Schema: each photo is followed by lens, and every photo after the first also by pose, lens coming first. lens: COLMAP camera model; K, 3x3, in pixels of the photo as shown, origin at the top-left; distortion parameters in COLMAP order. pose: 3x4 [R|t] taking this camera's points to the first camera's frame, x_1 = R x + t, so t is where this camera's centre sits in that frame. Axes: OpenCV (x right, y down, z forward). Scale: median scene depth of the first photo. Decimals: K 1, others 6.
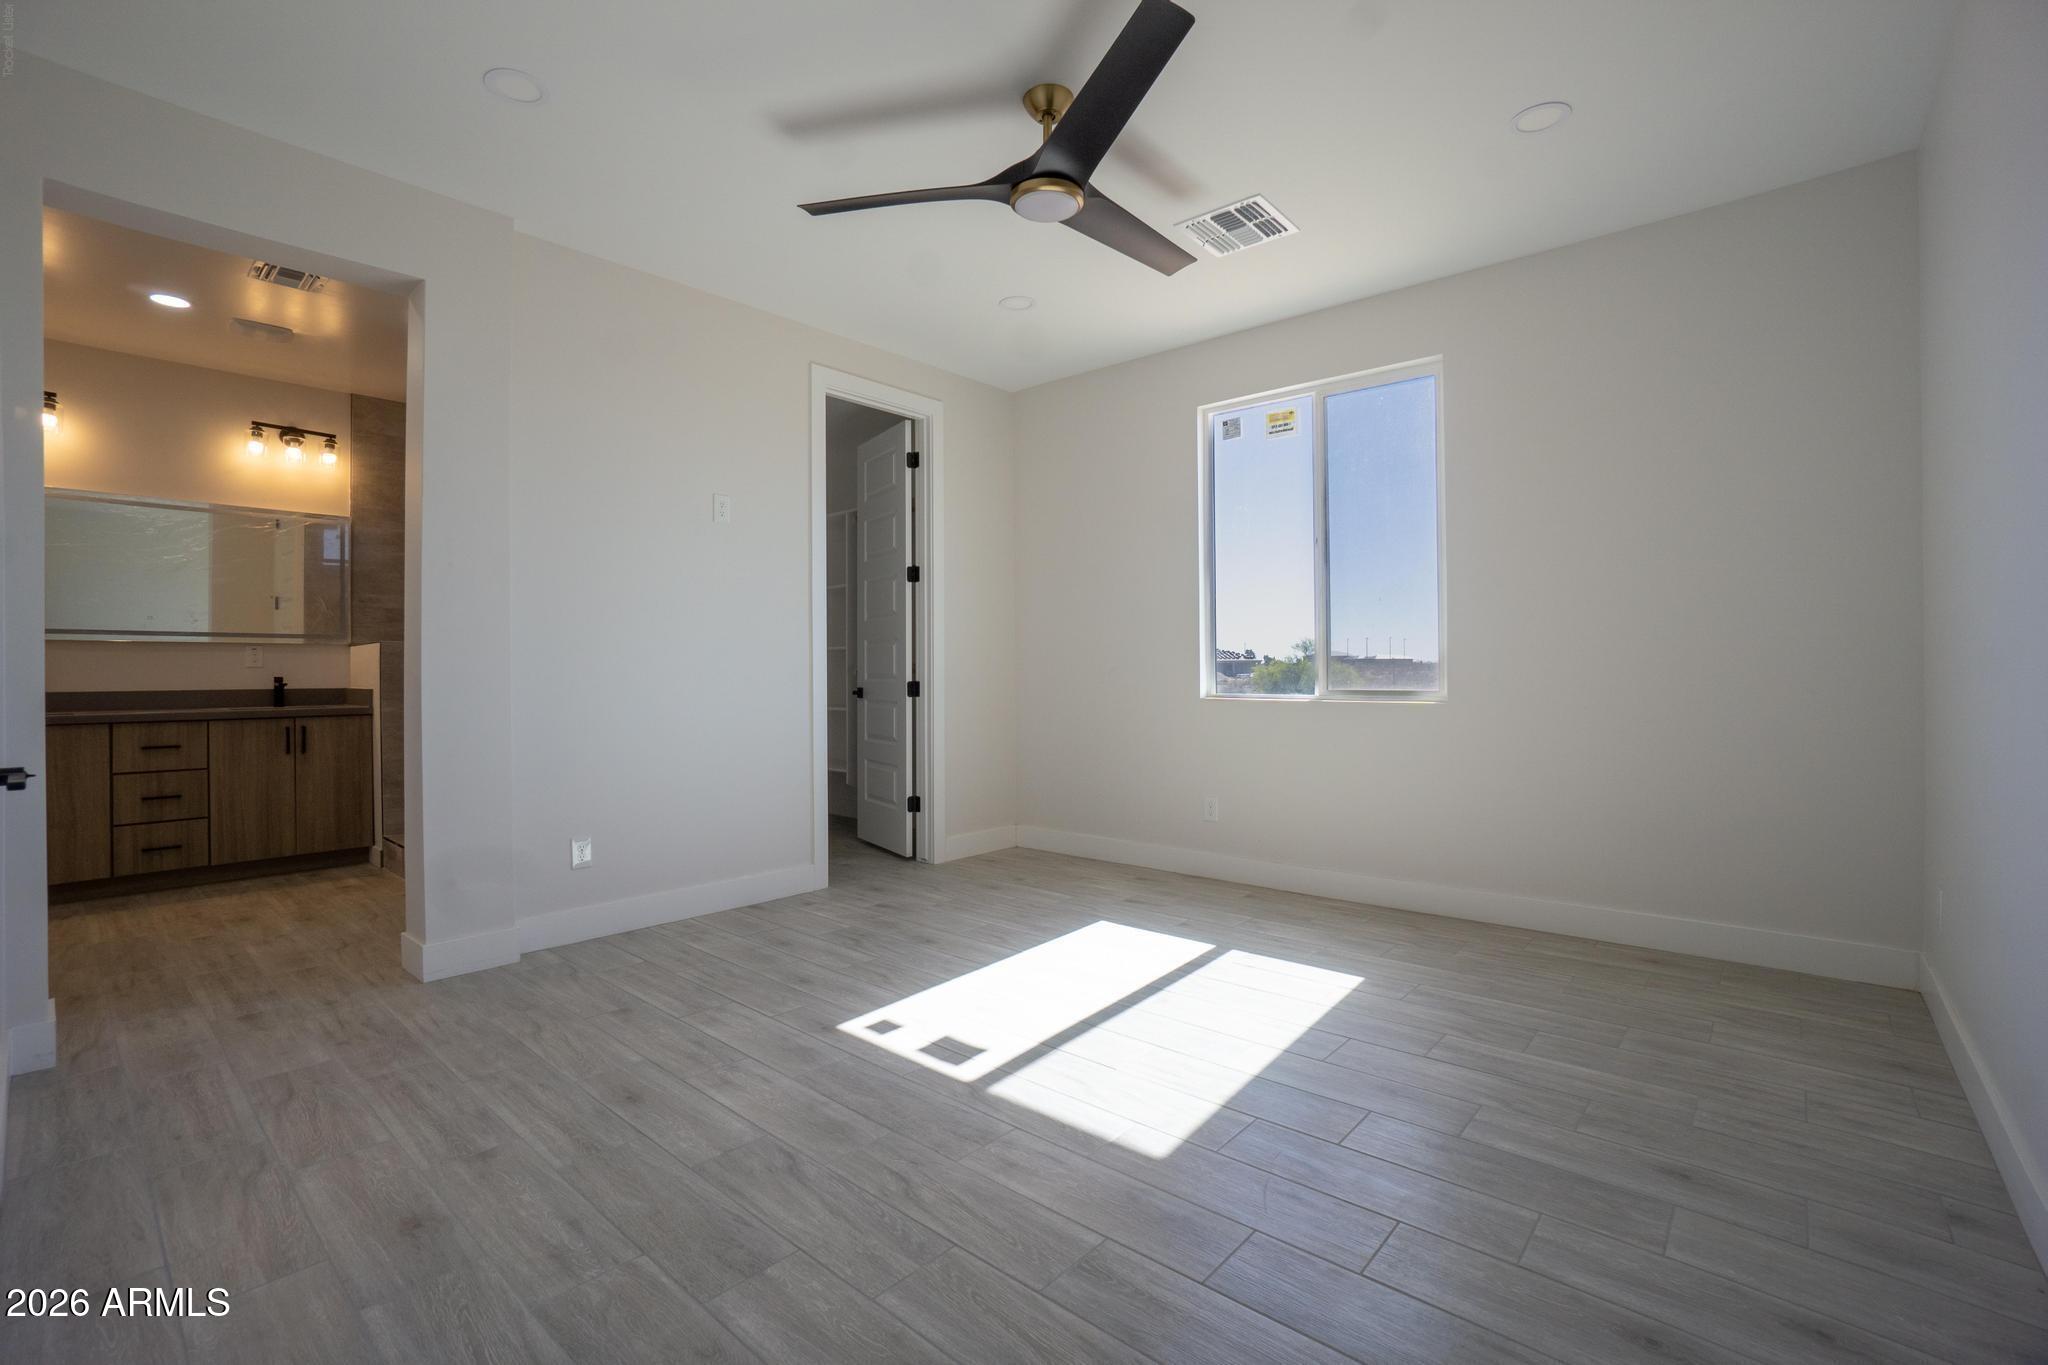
lens RADIAL K [[905.9, 0, 1014.5], [0, 905.9, 670.9], [0, 0, 1]] dist [-0.058175, 0.018712]
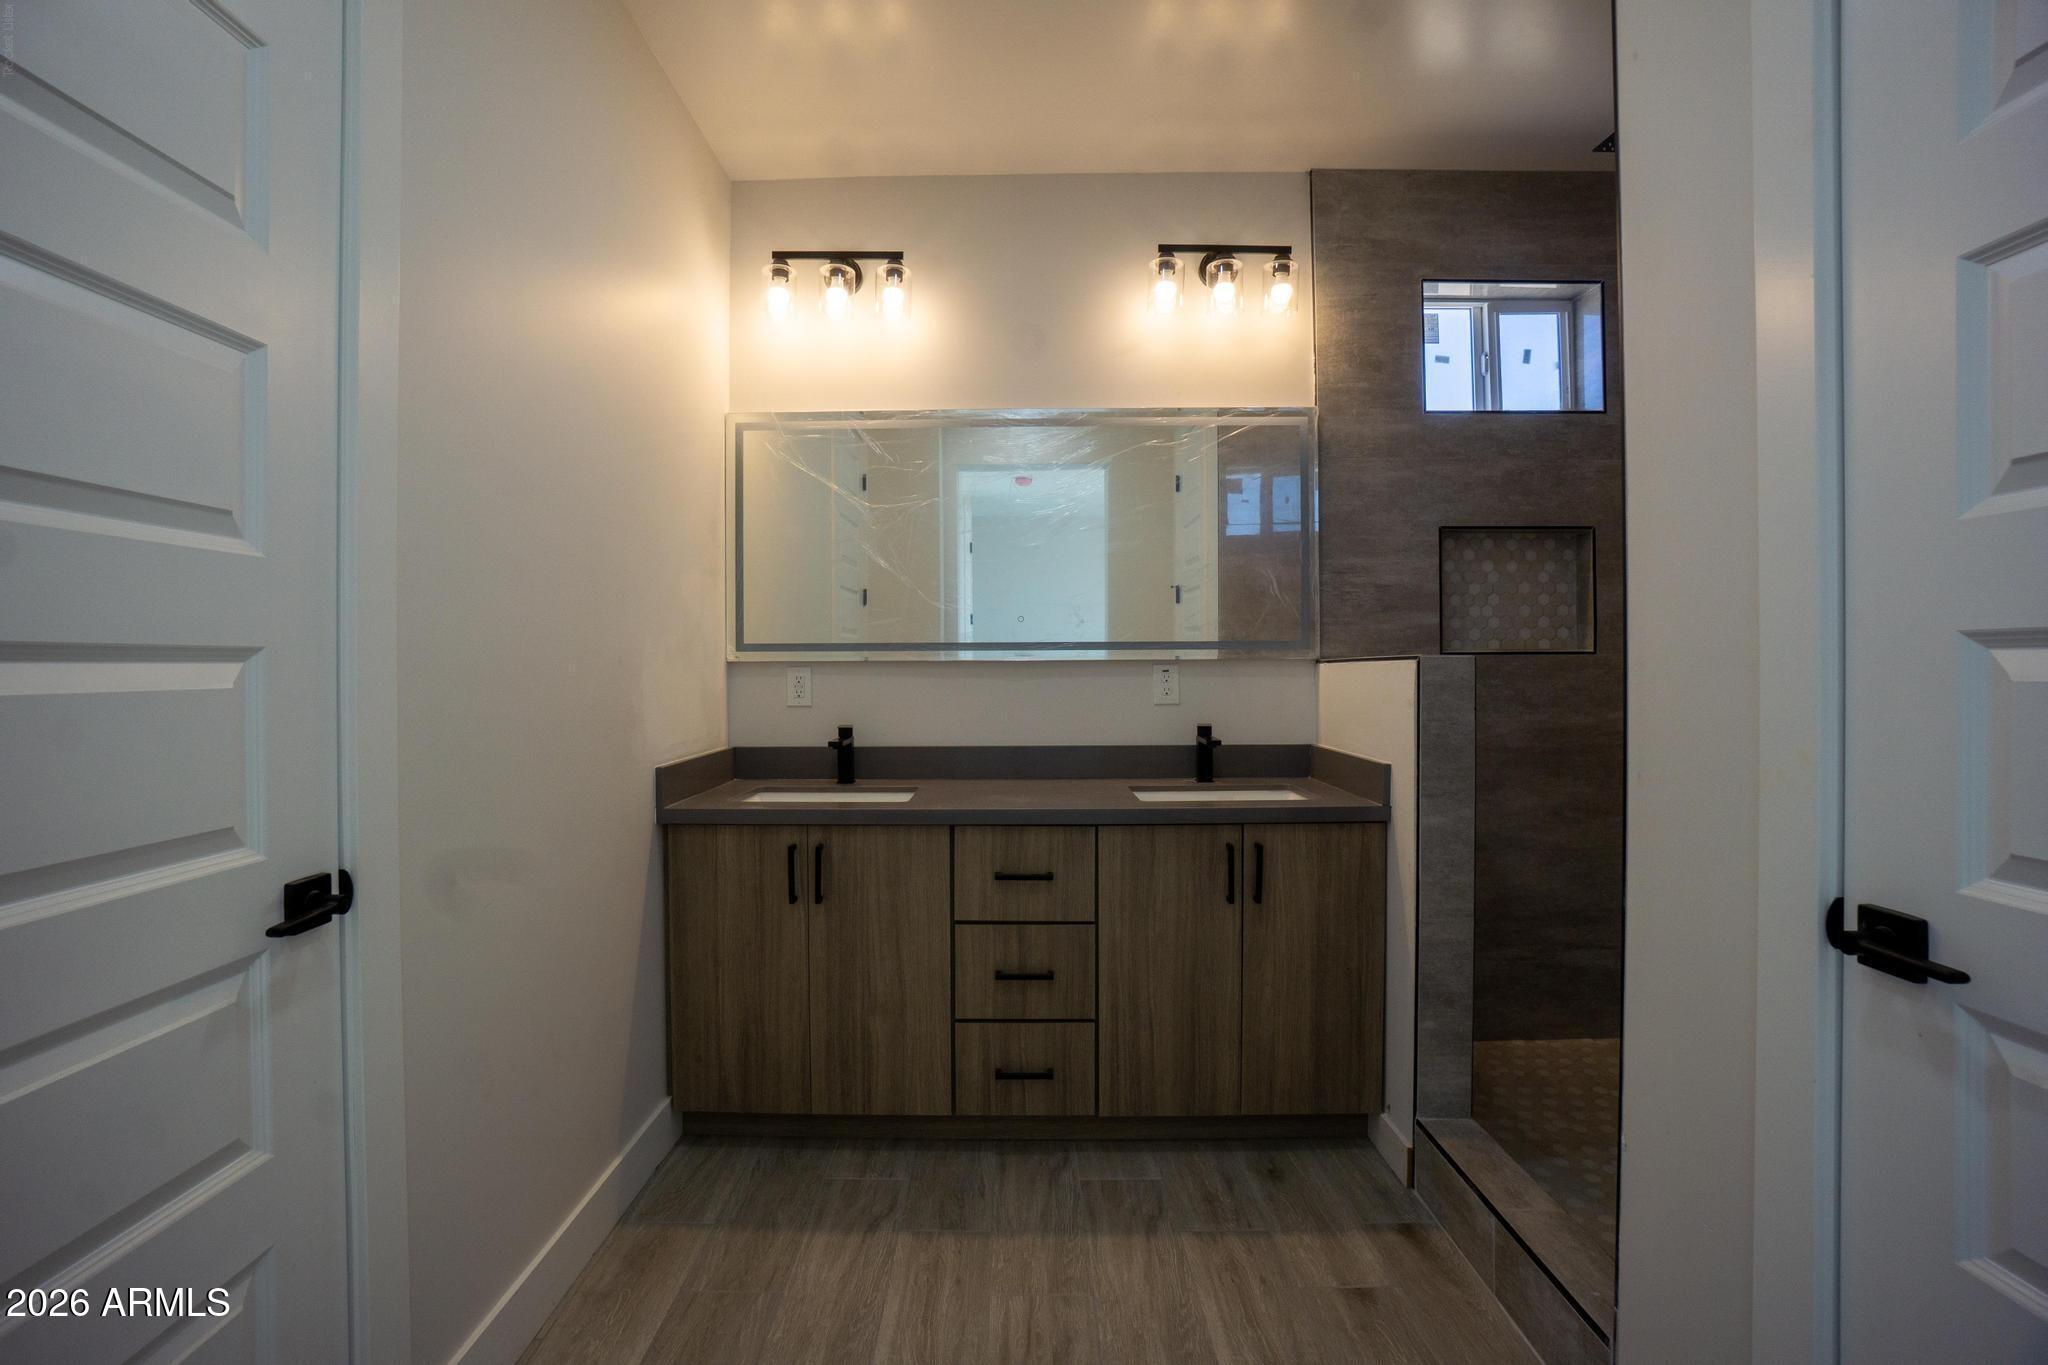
lens RADIAL K [[905.9, 0, 994.8], [0, 905.9, 678.6], [0, 0, 1]] dist [-0.058175, 0.018712]
pose [[0.641830, 0.007328, -0.766812, -0.545667], [0.002593, 0.999928, 0.011727, -0.029272], [0.766843, -0.009515, 0.641764, 0.602285]]
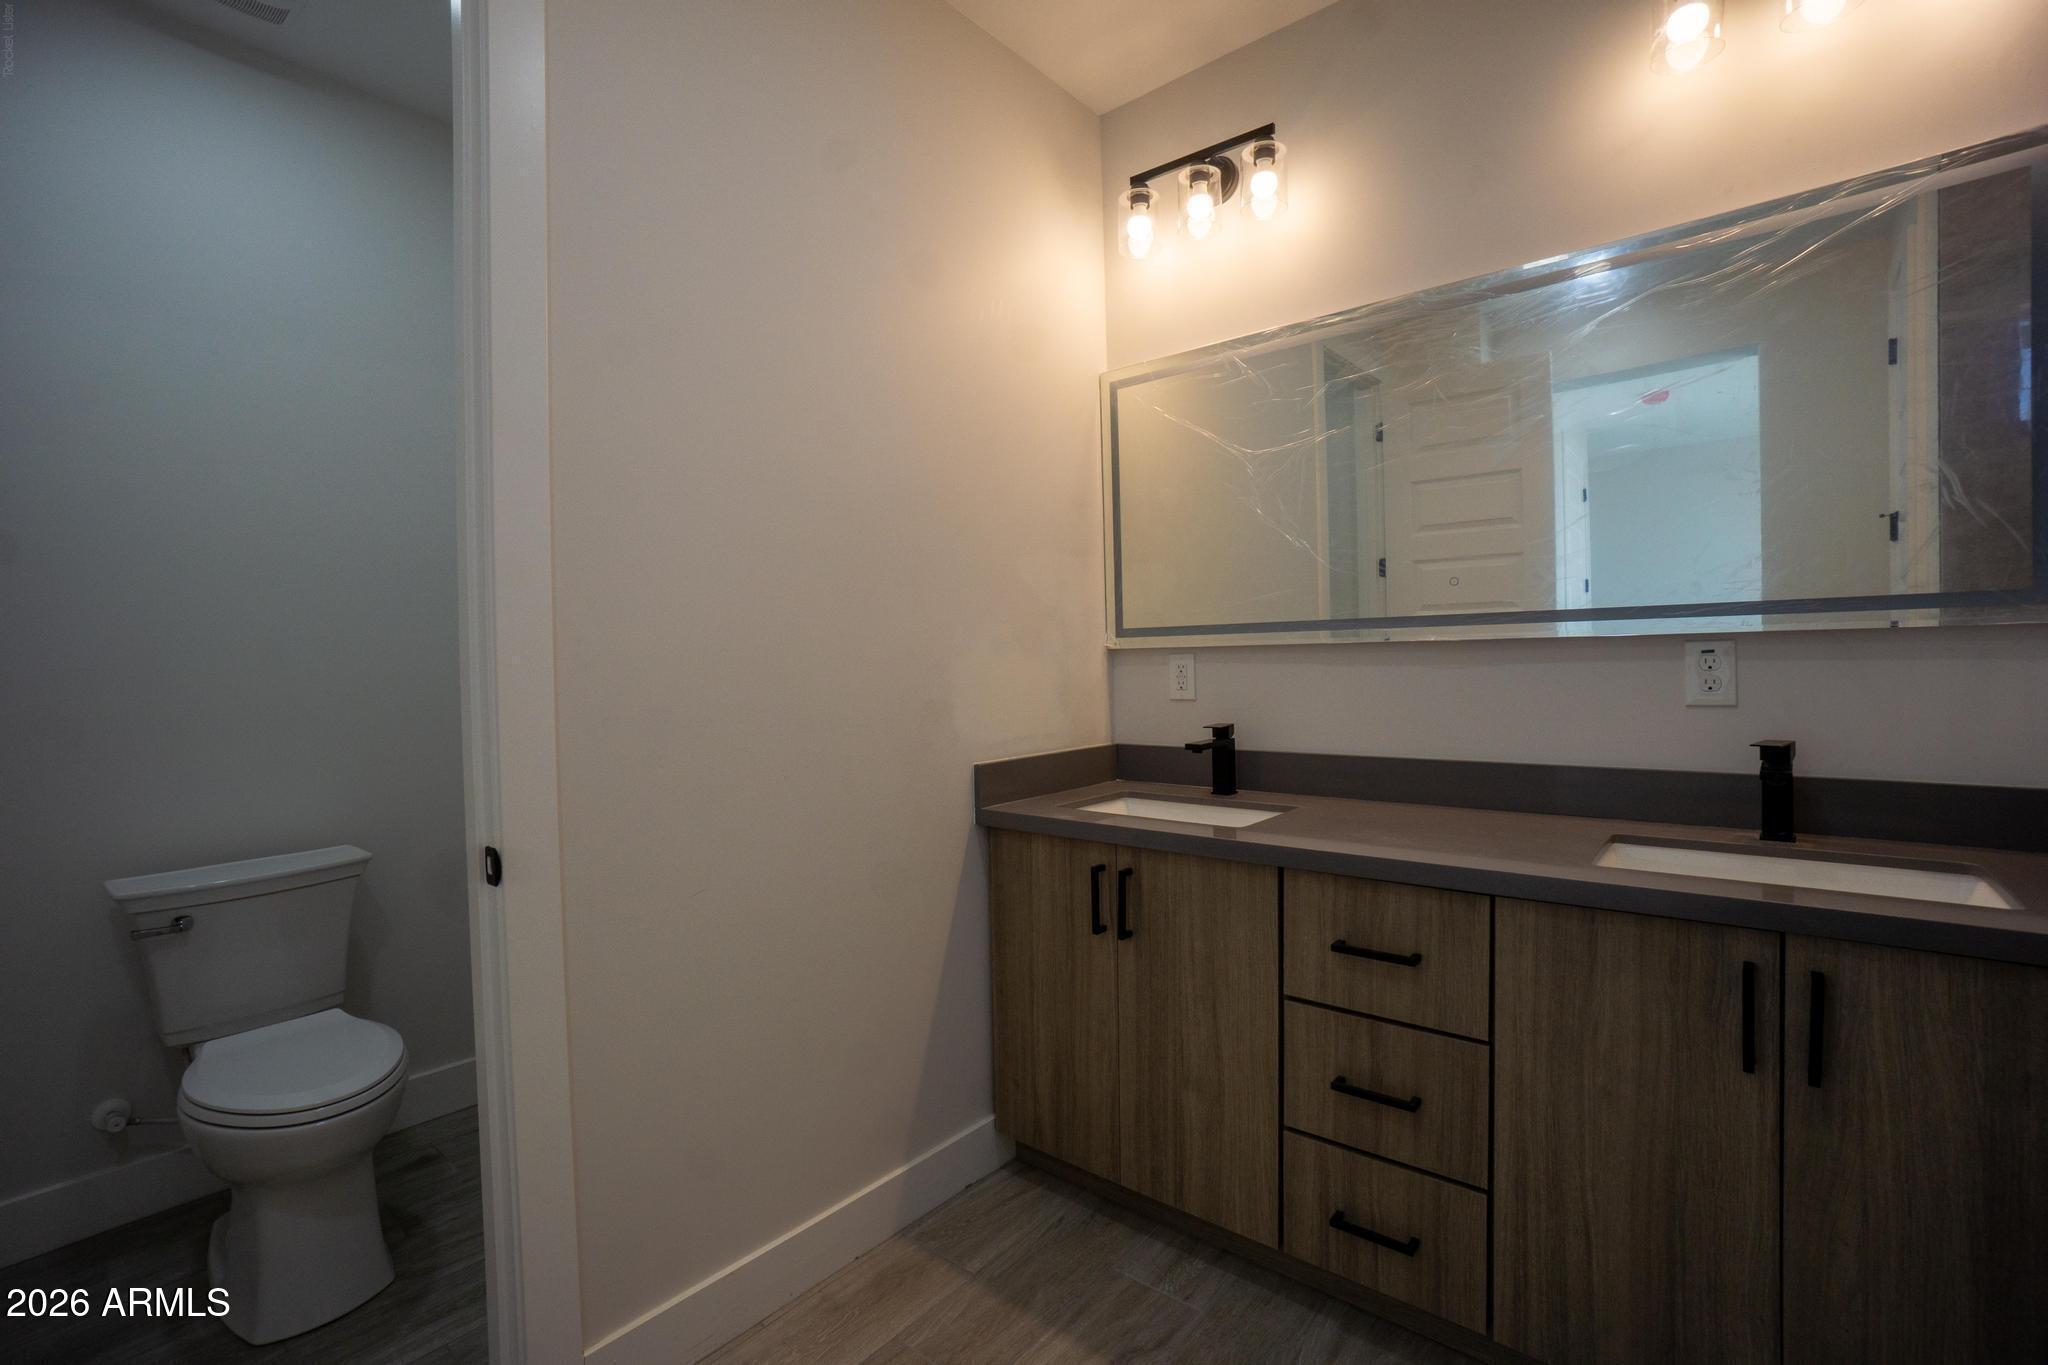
lens RADIAL K [[905.9, 0, 994.5], [0, 905.9, 674.0], [0, 0, 1]] dist [-0.058175, 0.018712]
pose [[0.004886, 0.020442, -0.999779, -0.576084], [0.021449, 0.999559, 0.020542, -0.031528], [0.999758, -0.021545, 0.004445, 0.780154]]
